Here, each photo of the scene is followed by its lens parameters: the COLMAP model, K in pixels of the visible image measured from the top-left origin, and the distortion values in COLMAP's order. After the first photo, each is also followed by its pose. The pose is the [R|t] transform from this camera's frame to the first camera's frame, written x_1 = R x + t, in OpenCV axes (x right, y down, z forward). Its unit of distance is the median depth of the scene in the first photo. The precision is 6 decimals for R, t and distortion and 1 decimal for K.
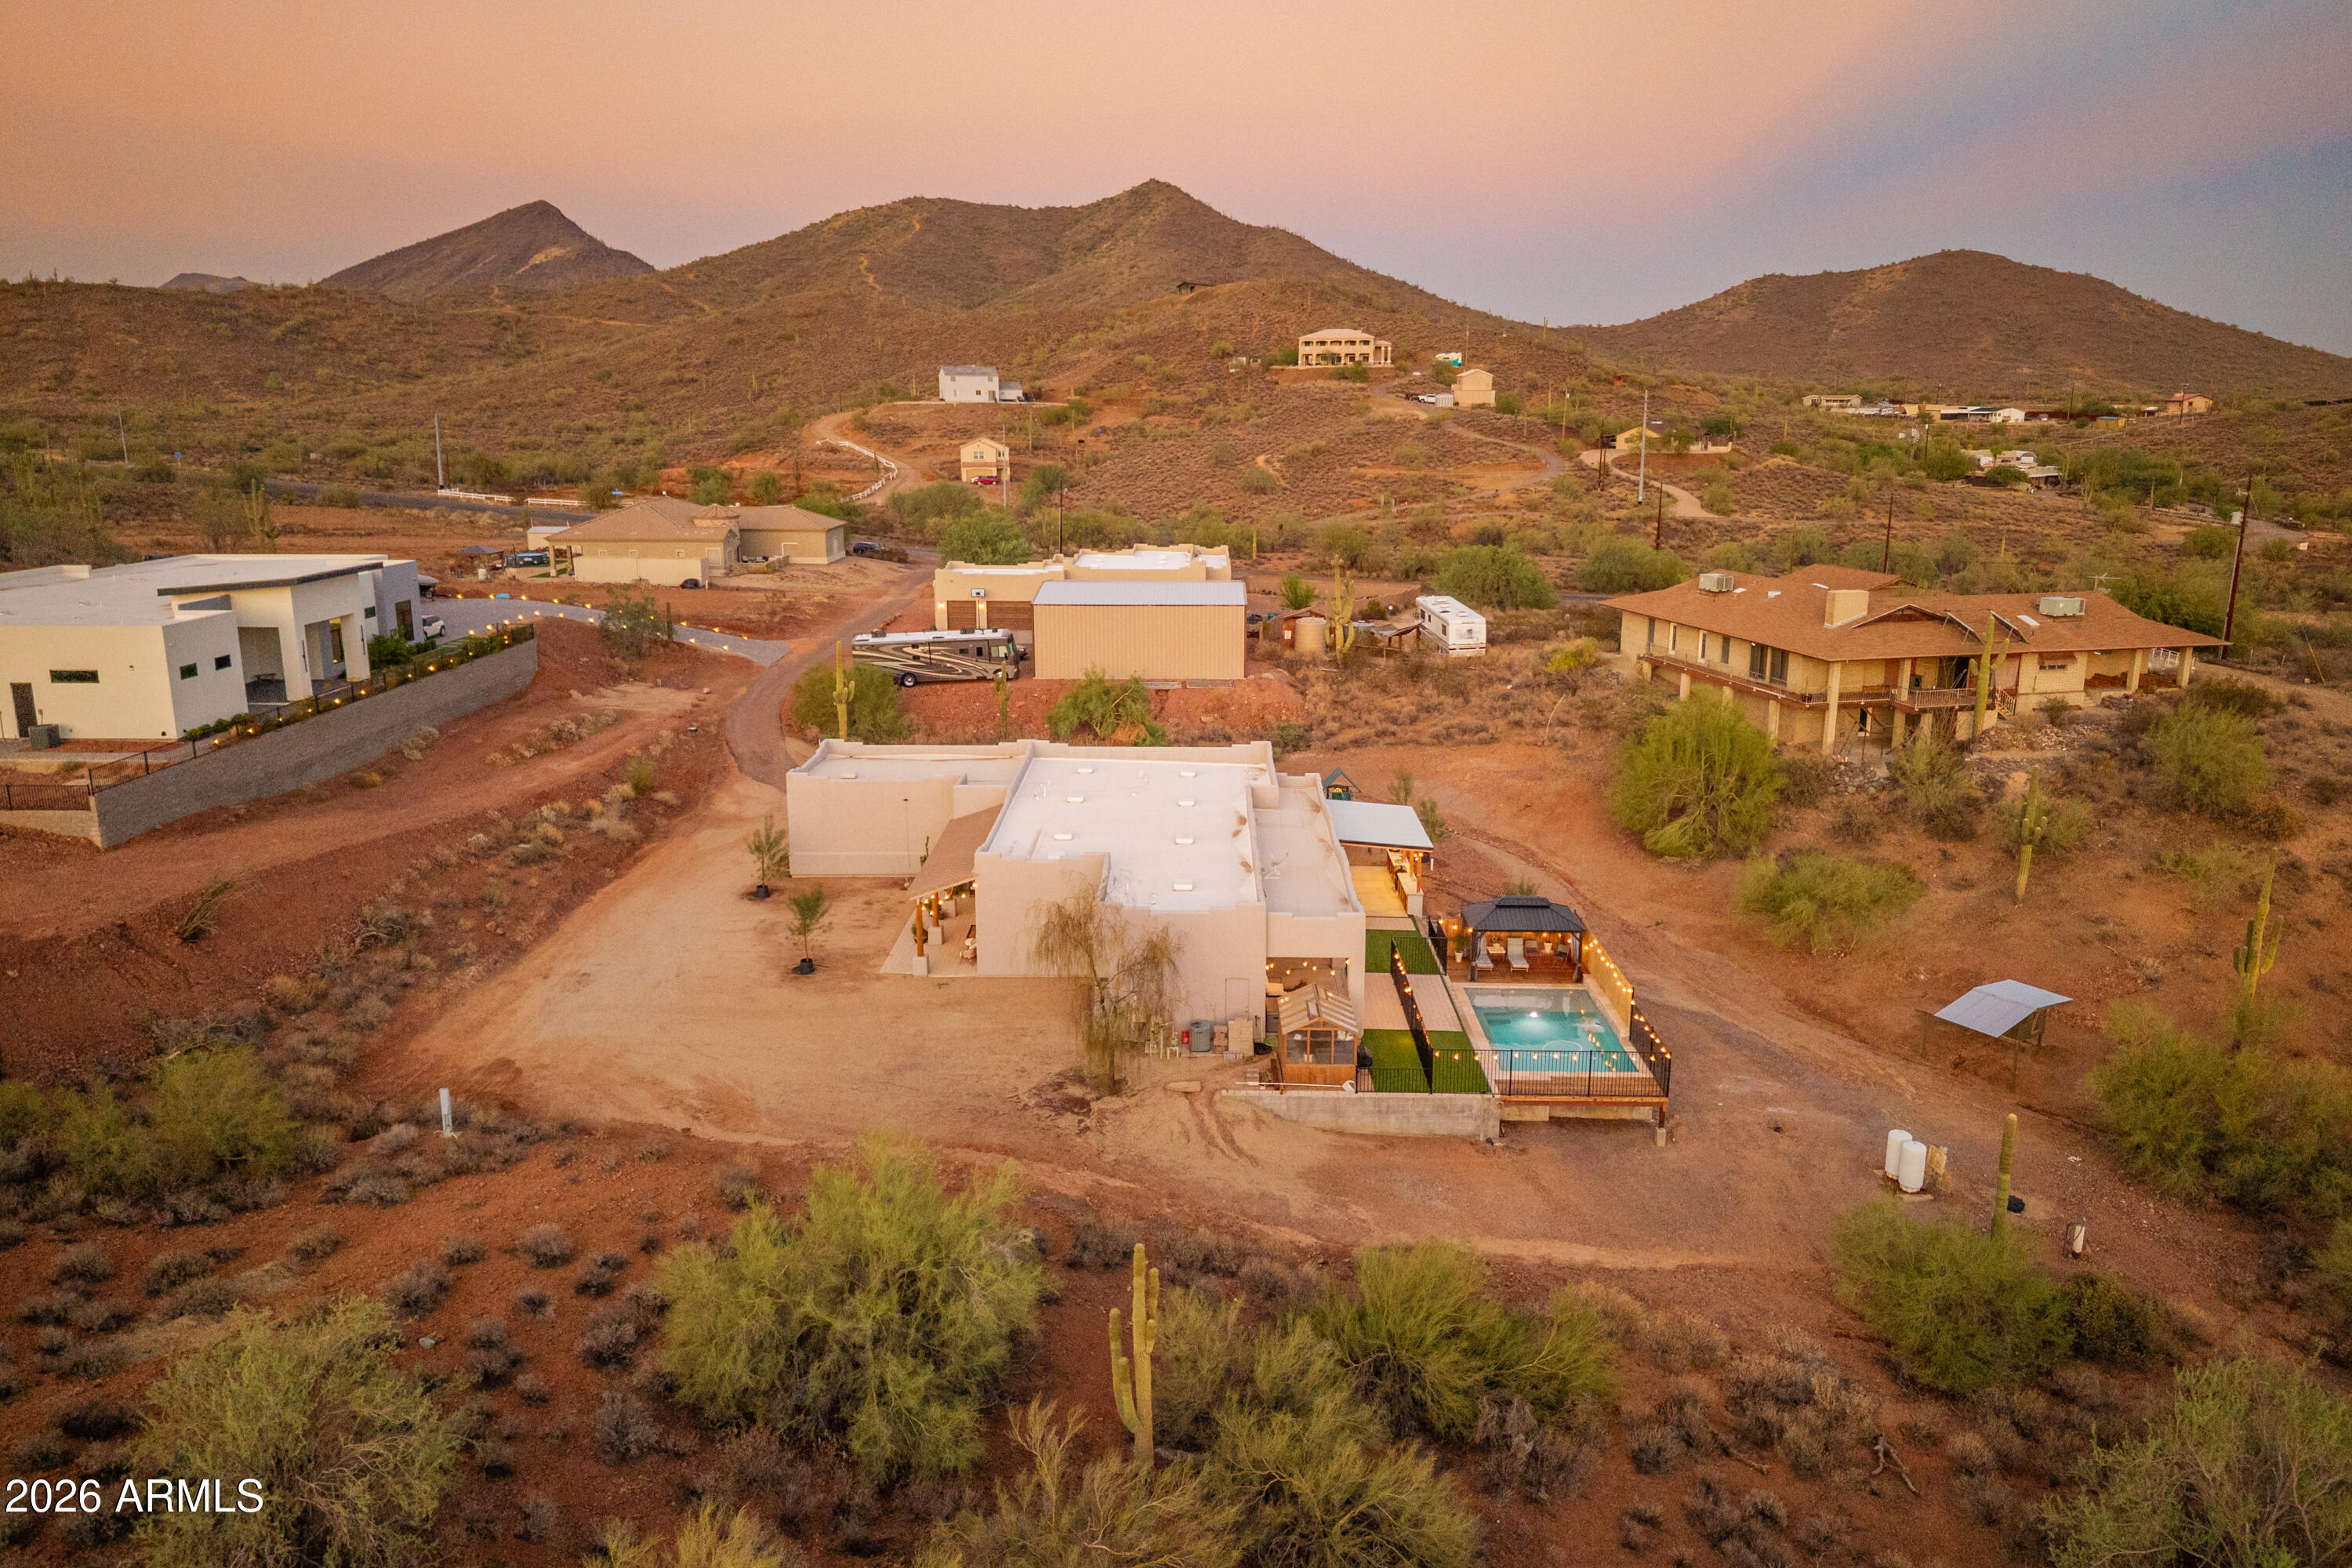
lens RADIAL K [[1574.5, 0, 1181.0], [0, 1574.5, 776.7], [0, 0, 1]] dist [0.016651, -0.011378]
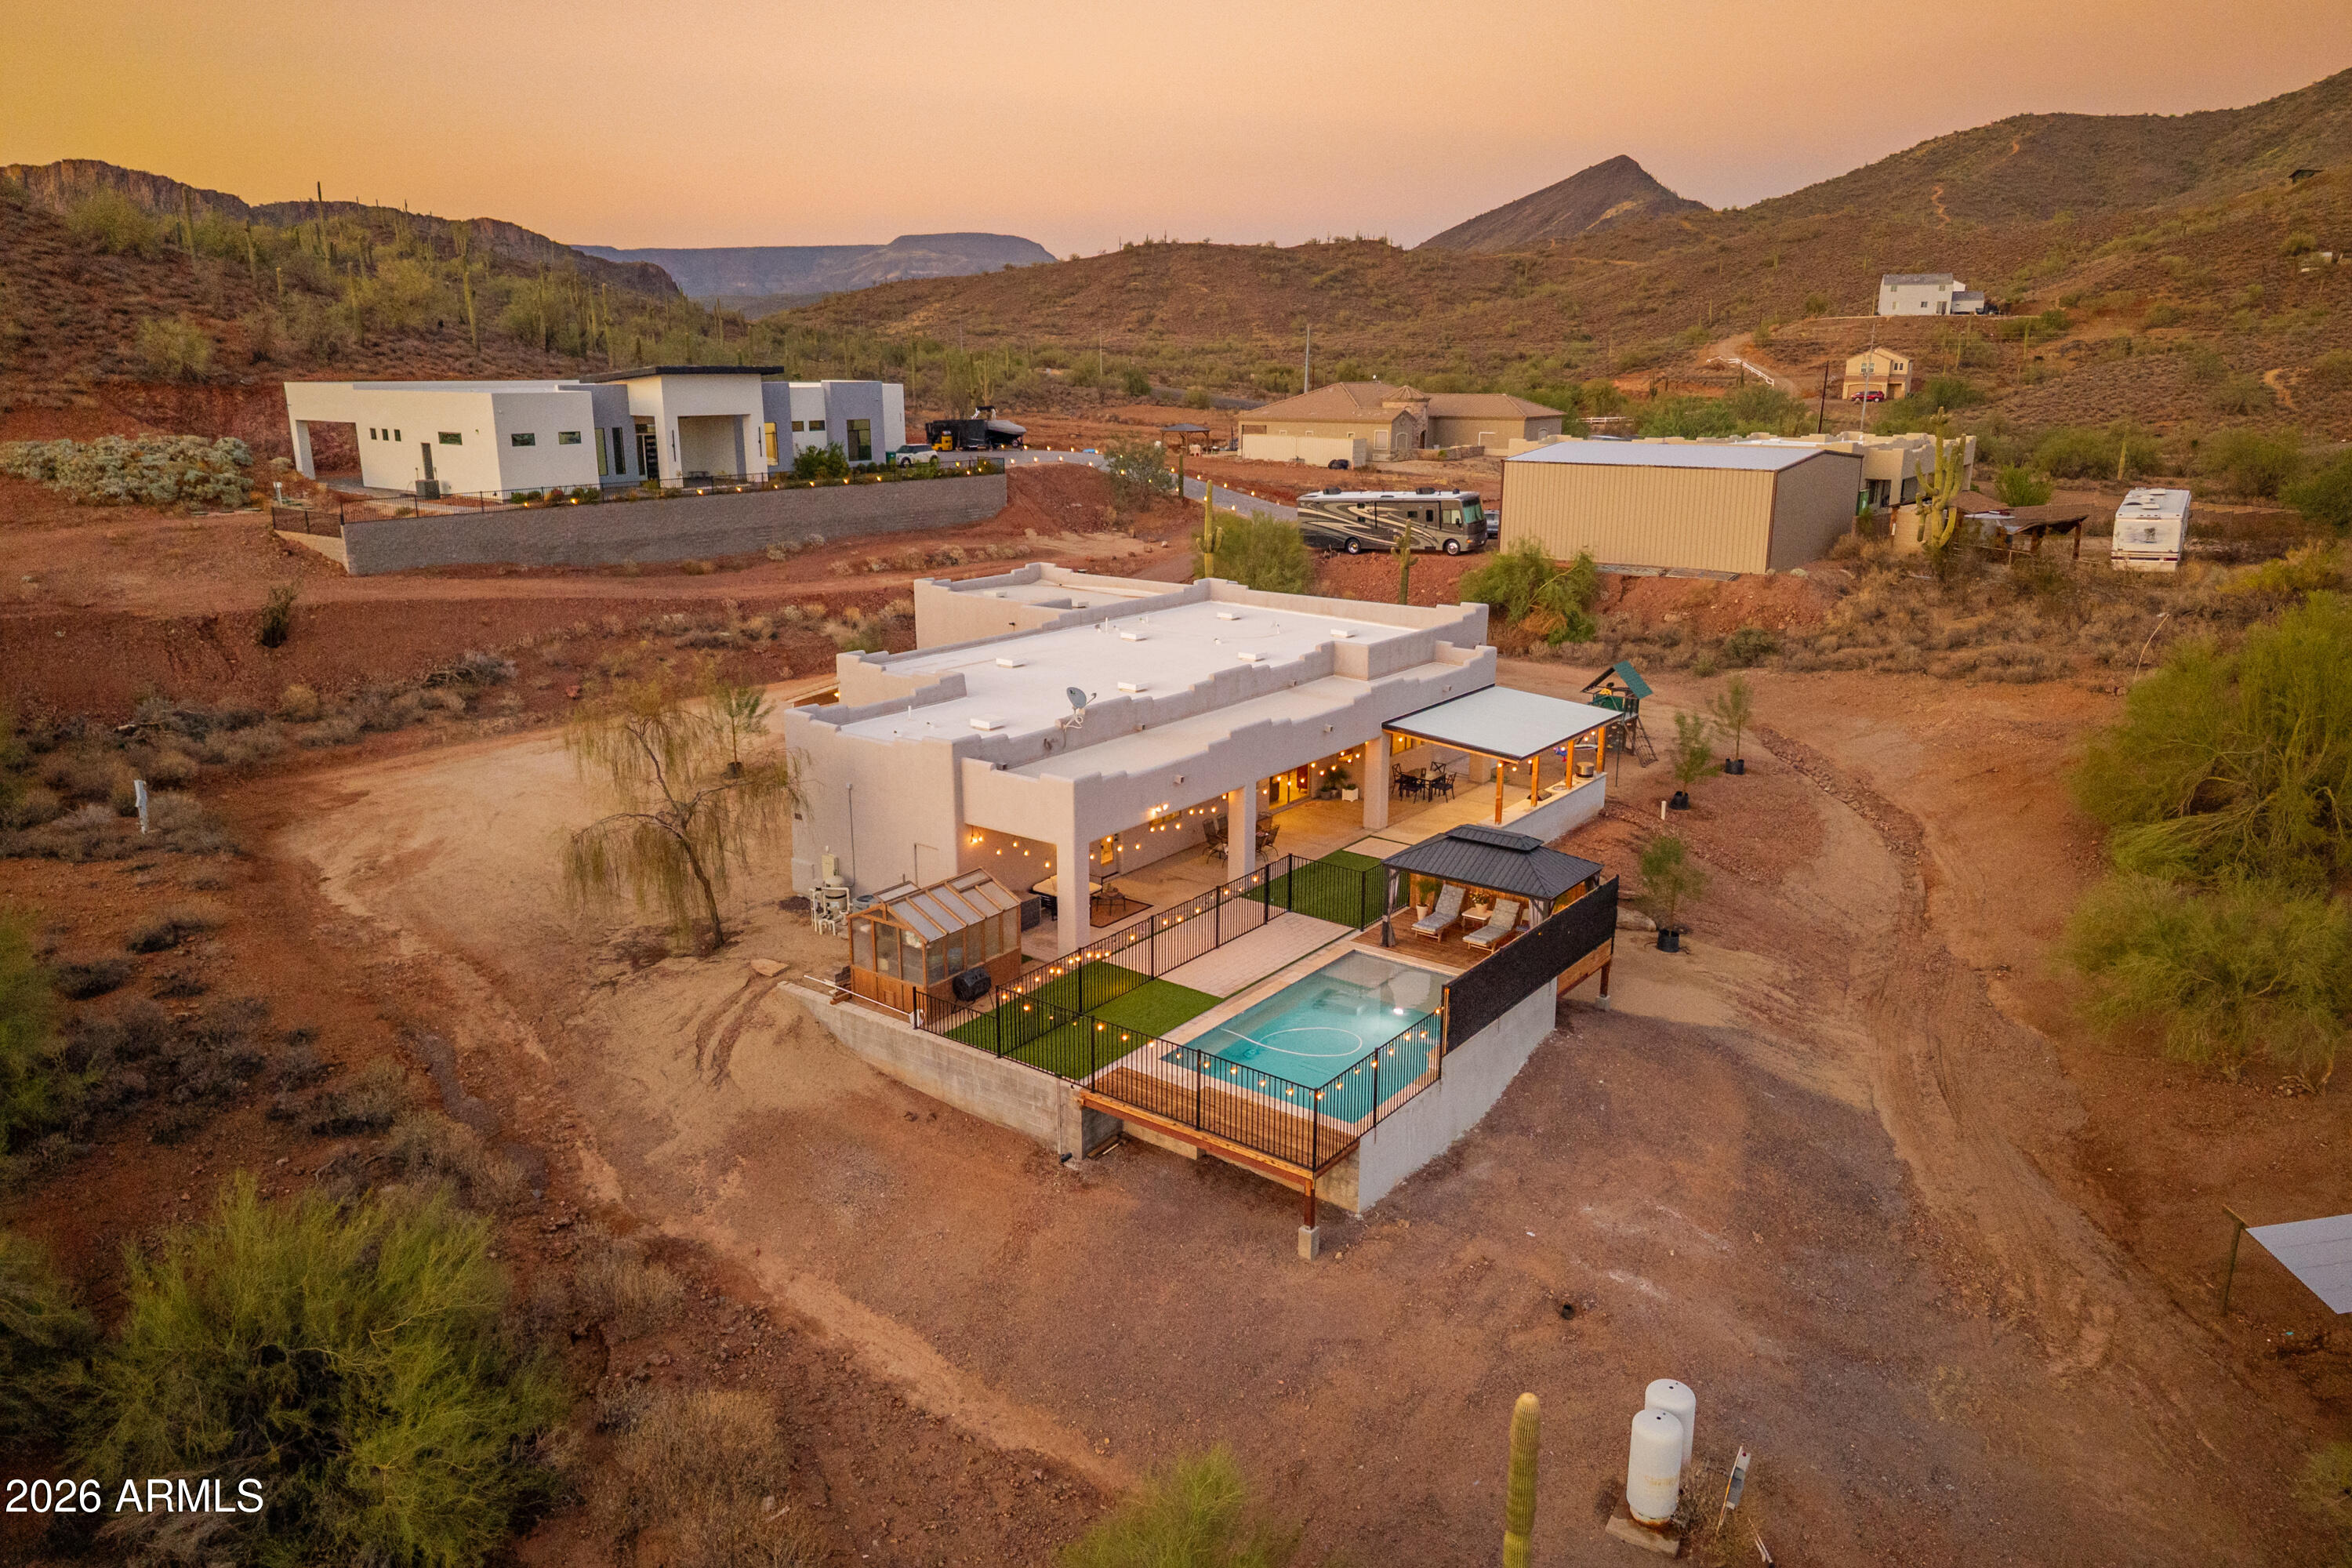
lens RADIAL K [[1589.9, 0, 1175.1], [0, 1589.9, 765.9], [0, 0, 1]] dist [0.005419, 0.004527]
pose [[0.804318, 0.146077, -0.575963, 0.306106], [-0.136256, 0.988824, 0.060508, 0.021466], [0.578365, 0.029810, 0.815233, 0.285884]]
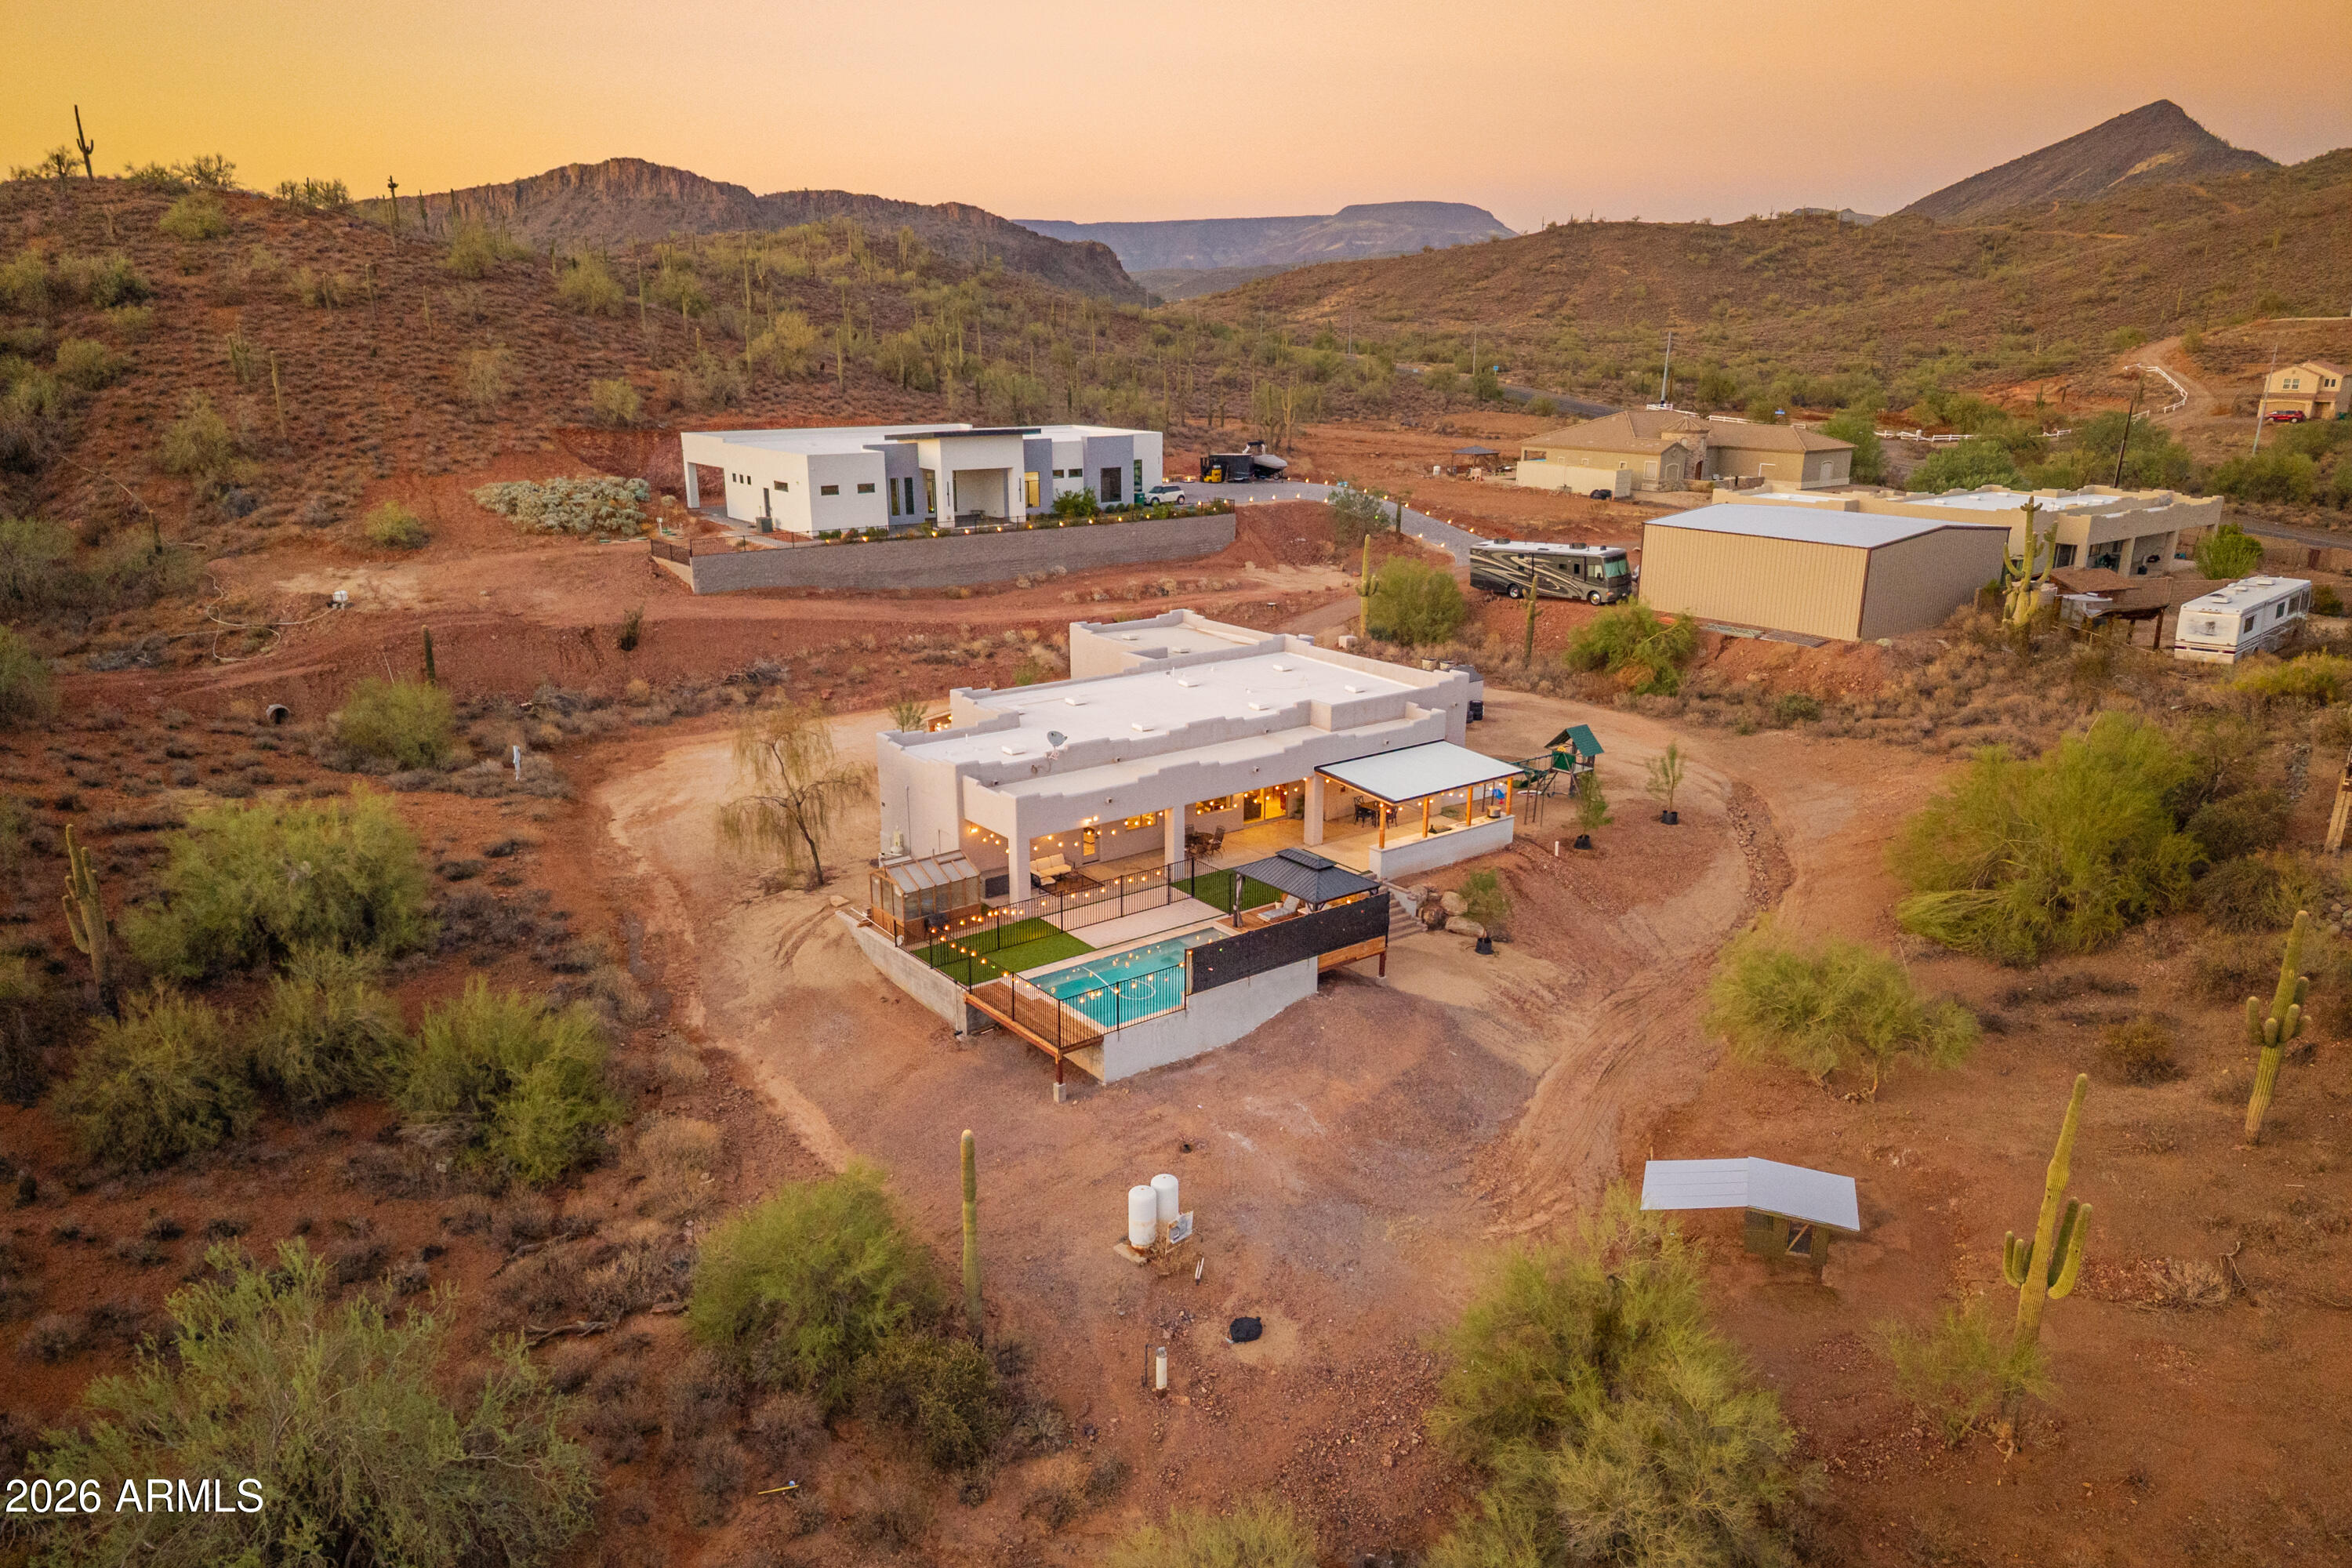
lens RADIAL K [[1591.7, 0, 1176.2], [0, 1591.7, 801.1], [0, 0, 1]] dist [0.018307, -0.007269]
pose [[0.620787, 0.223175, -0.751543, 0.539808], [-0.183205, 0.973380, 0.137720, -0.037795], [0.762273, 0.052191, 0.645148, 0.252505]]
